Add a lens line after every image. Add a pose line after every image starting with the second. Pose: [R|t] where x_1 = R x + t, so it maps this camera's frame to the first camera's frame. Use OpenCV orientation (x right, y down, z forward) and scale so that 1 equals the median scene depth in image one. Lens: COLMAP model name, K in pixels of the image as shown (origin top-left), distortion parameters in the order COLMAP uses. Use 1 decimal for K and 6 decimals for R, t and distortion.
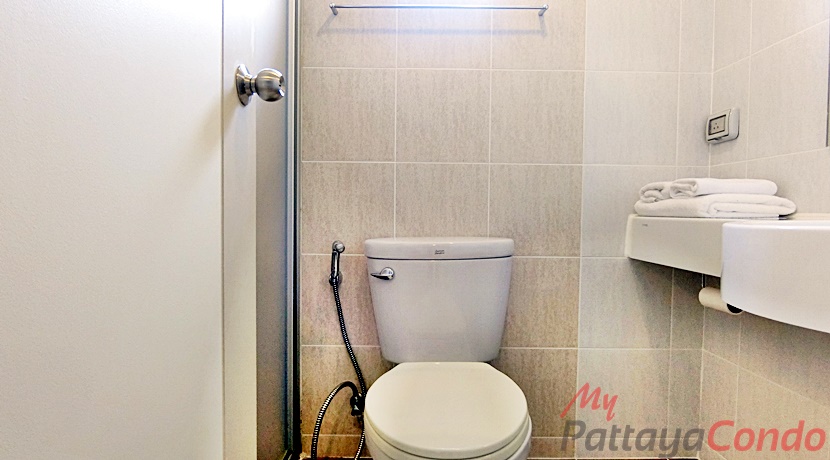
lens RADIAL K [[467.9, 0, 415.0], [0, 467.9, 230.0], [0, 0, 1]] dist [-0.007220, -0.002104]
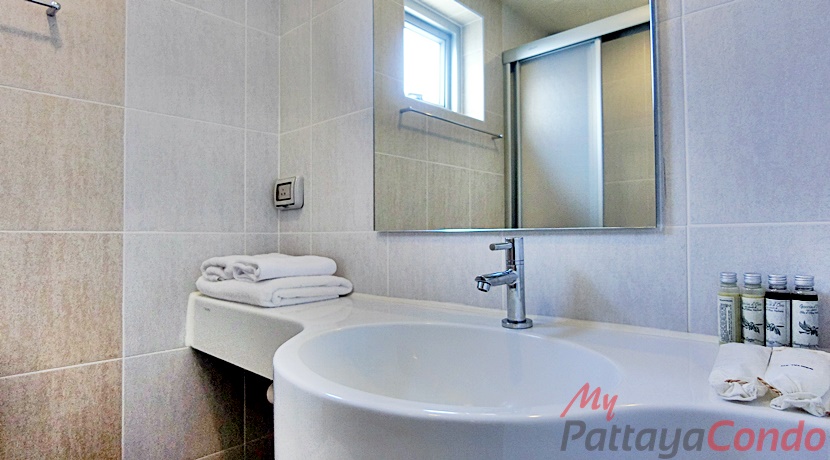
lens RADIAL K [[467.9, 0, 415.0], [0, 467.9, 230.0], [0, 0, 1]] dist [-0.007220, -0.002104]
pose [[0.689613, 0.001531, 0.724176, 0.147334], [0.038670, 0.998493, -0.038935, -0.099990], [-0.723145, 0.054854, 0.688515, 0.163709]]
